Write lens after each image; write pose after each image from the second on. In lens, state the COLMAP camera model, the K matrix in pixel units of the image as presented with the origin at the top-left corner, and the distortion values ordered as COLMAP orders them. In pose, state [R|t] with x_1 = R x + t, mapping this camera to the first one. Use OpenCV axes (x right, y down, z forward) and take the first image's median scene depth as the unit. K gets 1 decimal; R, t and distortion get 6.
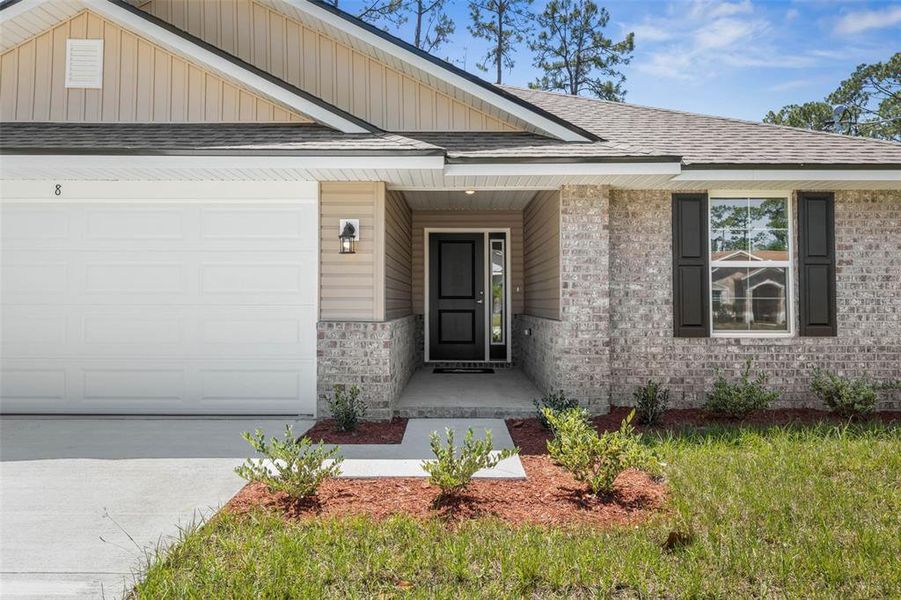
lens RADIAL K [[400.5, 0, 445.9], [0, 400.5, 299.9], [0, 0, 1]] dist [0.024422, -0.000901]
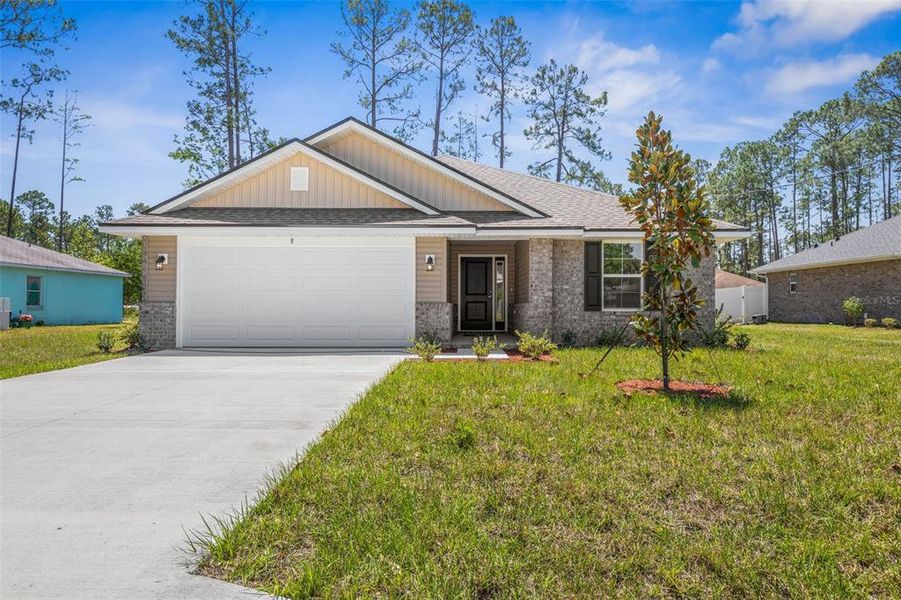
lens RADIAL K [[400.5, 0, 456.3], [0, 400.5, 301.3], [0, 0, 1]] dist [0.024422, -0.000901]
pose [[0.999806, 0.000326, 0.019717, -0.098256], [0.000035, 0.999833, -0.018268, 0.057979], [-0.019720, 0.018265, 0.999639, -0.766156]]
